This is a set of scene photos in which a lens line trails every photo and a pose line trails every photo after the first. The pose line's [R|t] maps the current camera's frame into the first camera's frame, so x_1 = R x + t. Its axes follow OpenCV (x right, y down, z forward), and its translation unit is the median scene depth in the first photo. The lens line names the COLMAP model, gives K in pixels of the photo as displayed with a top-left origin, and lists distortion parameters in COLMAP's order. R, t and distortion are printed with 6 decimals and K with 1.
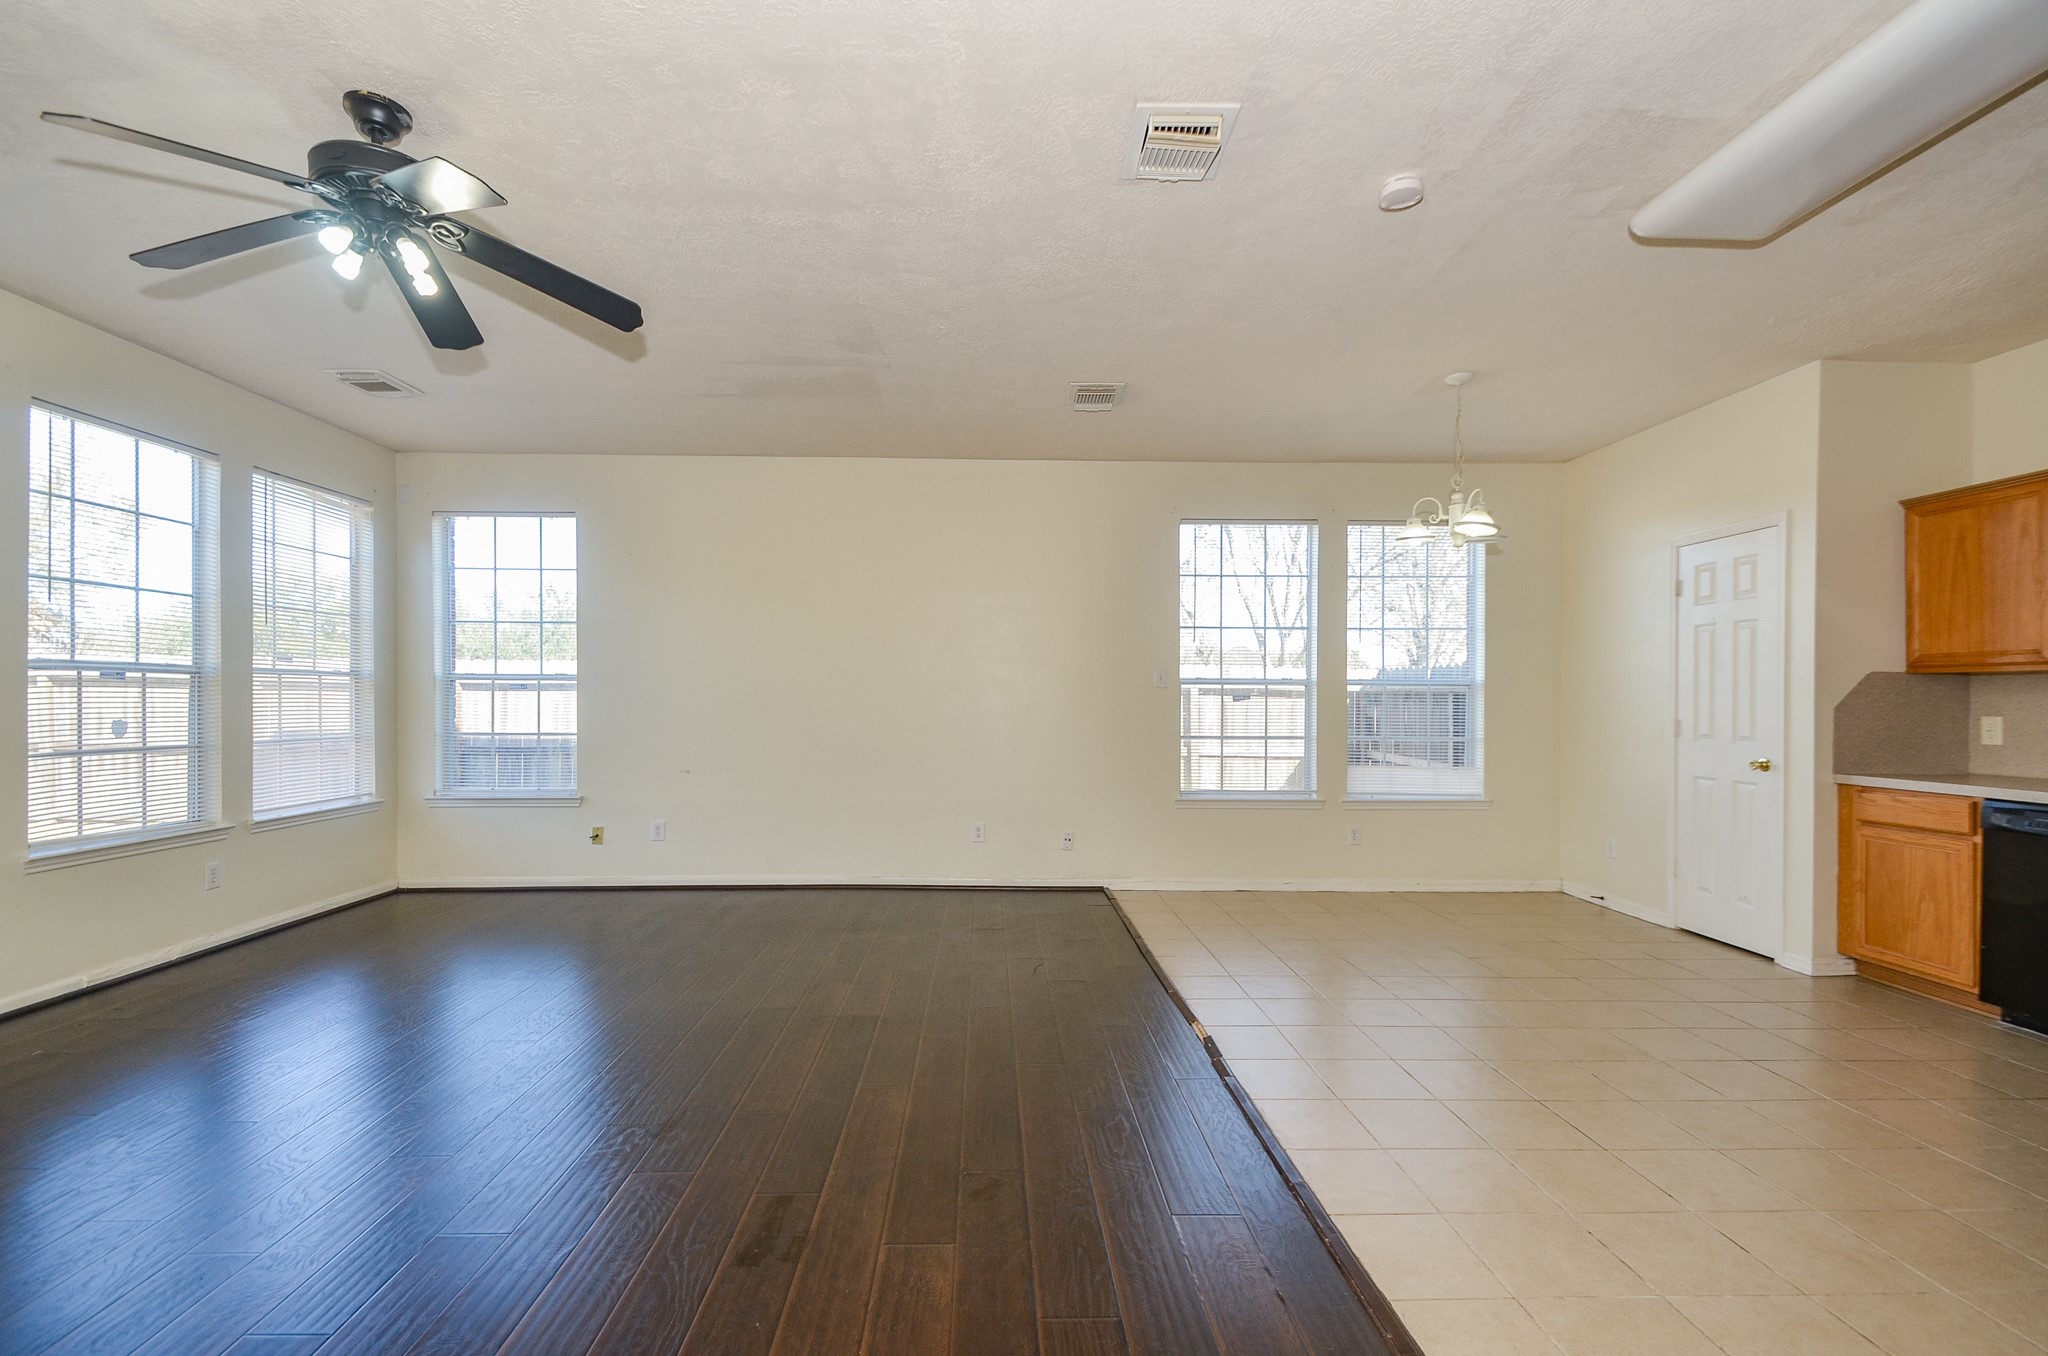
lens RADIAL K [[907.4, 0, 1009.3], [0, 907.4, 685.5], [0, 0, 1]] dist [0.012509, -0.006908]
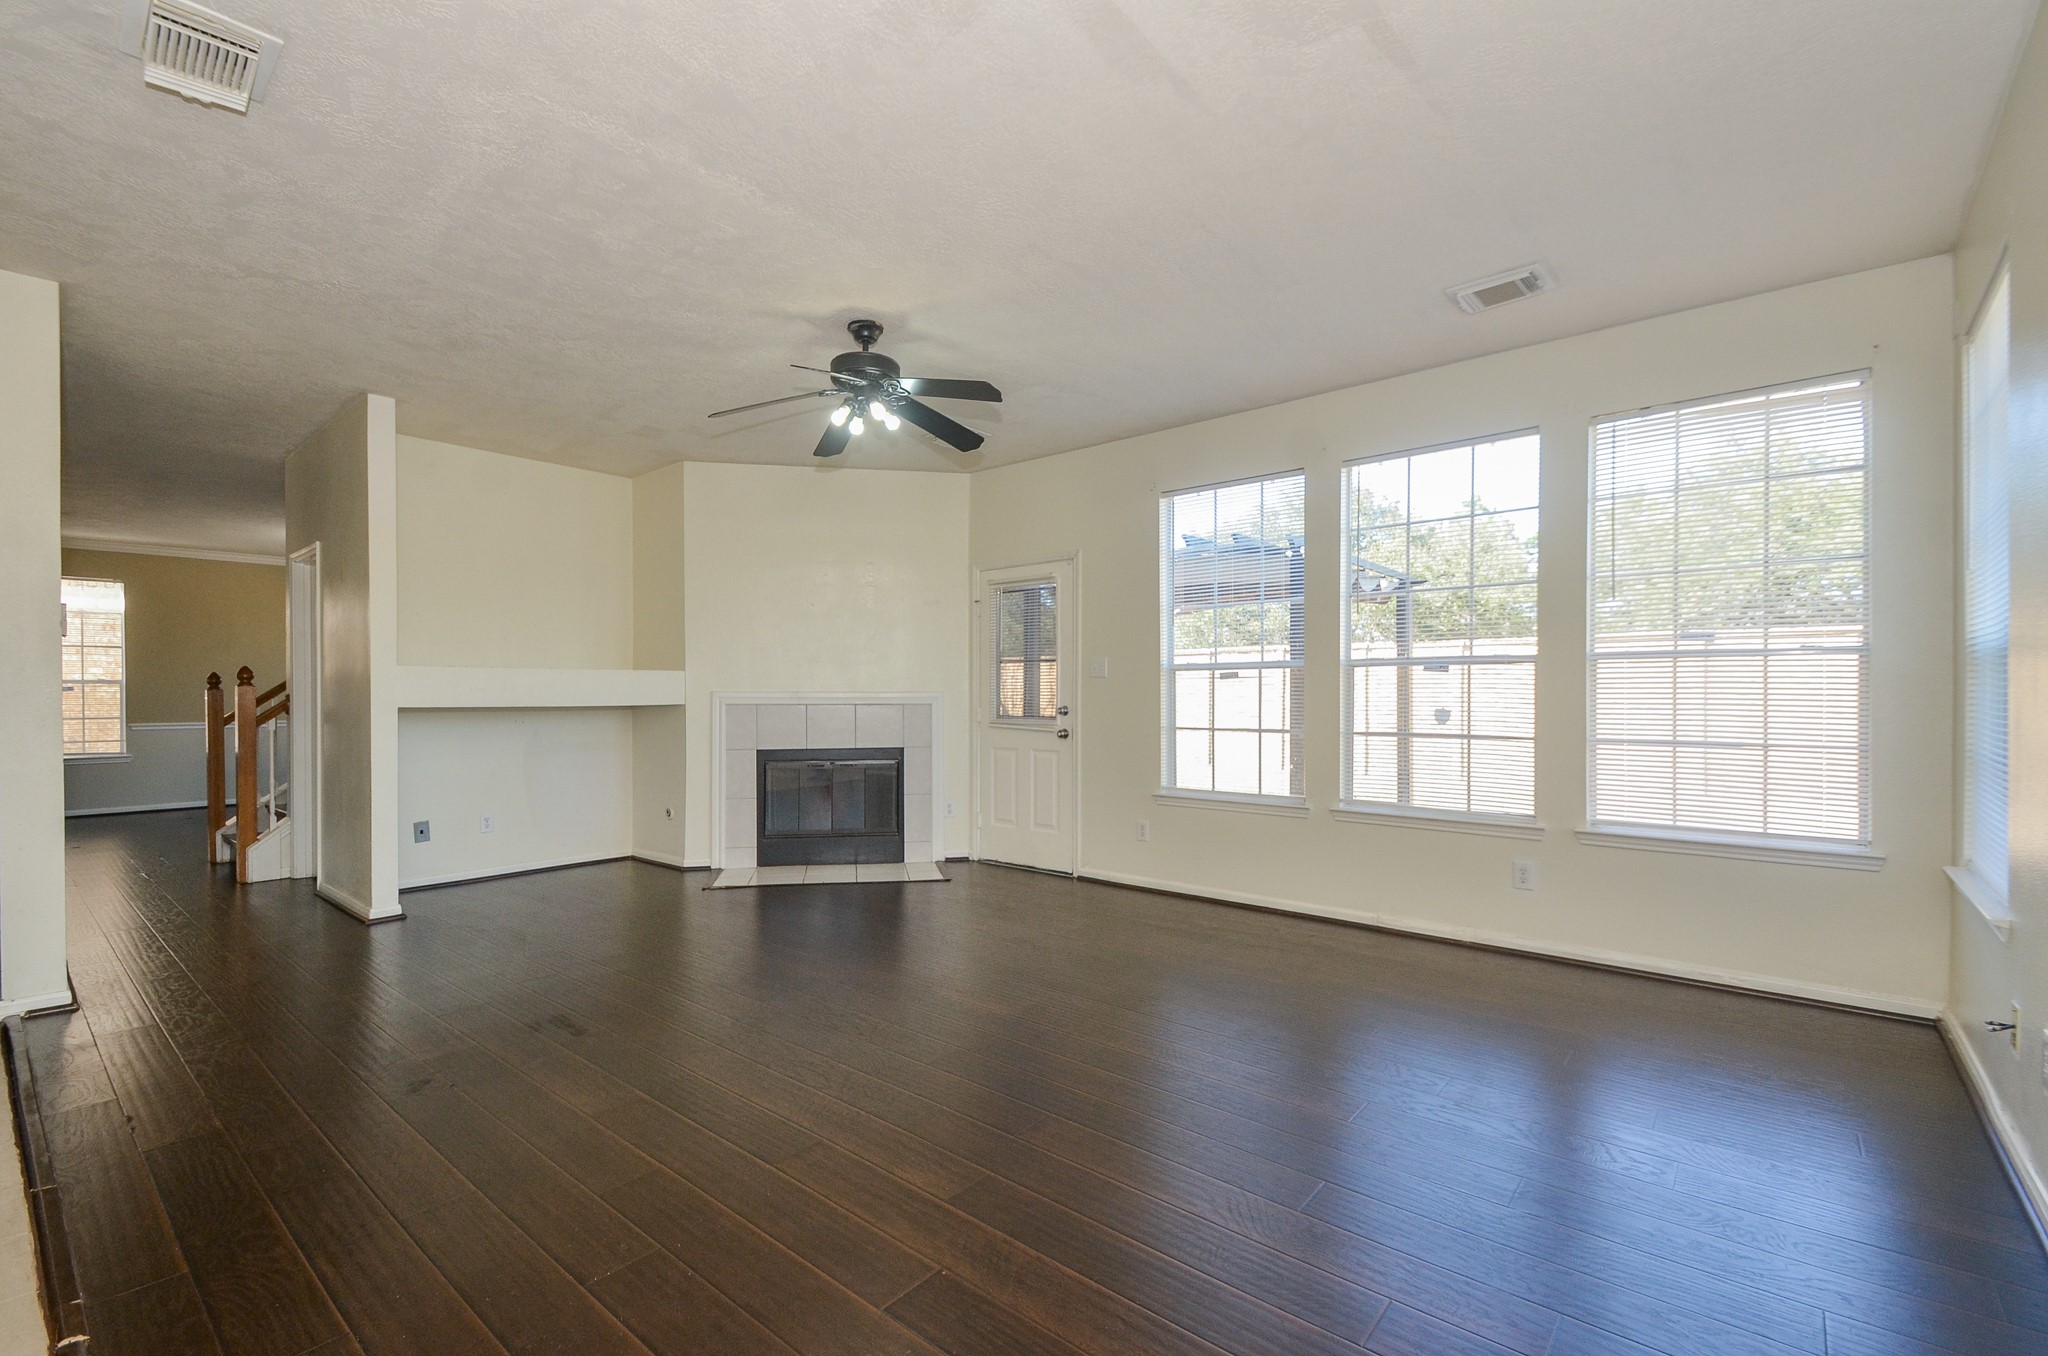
lens RADIAL K [[907.4, 0, 997.3], [0, 907.4, 690.5], [0, 0, 1]] dist [0.012509, -0.006908]
pose [[-0.666552, 0.002487, -0.745454, 0.165413], [0.013858, 0.999863, -0.009055, 0.014667], [0.745329, -0.016366, -0.666495, 1.038611]]
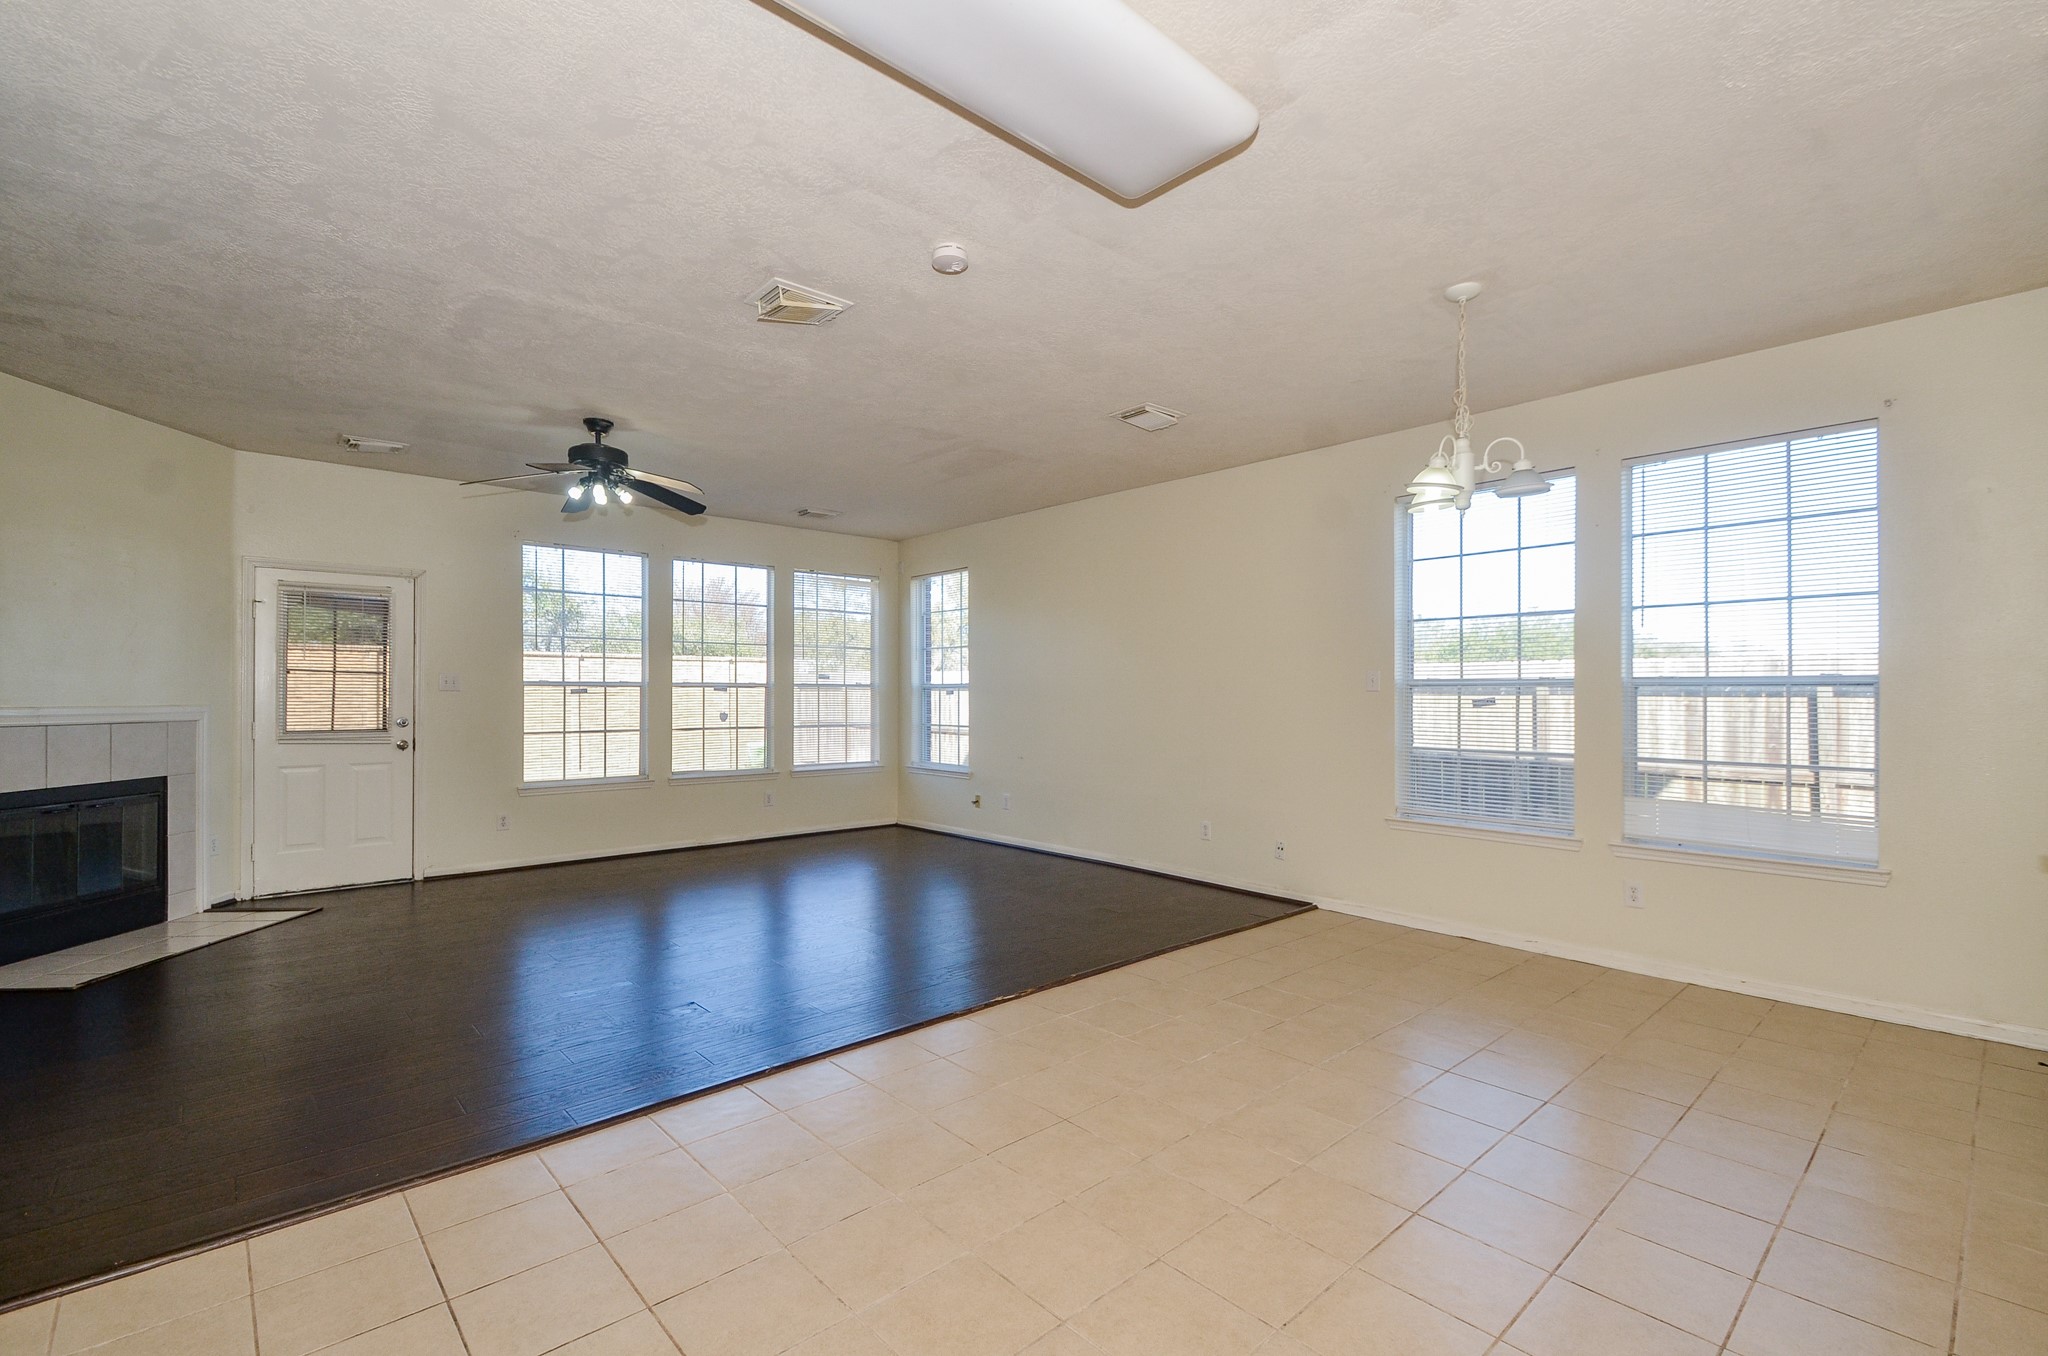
lens RADIAL K [[907.4, 0, 1024.6], [0, 907.4, 689.6], [0, 0, 1]] dist [0.012509, -0.006908]
pose [[0.653511, -0.005720, -0.756895, 0.689962], [0.010508, 0.999944, 0.001516, -0.005024], [0.756844, -0.008945, 0.653534, 0.179290]]
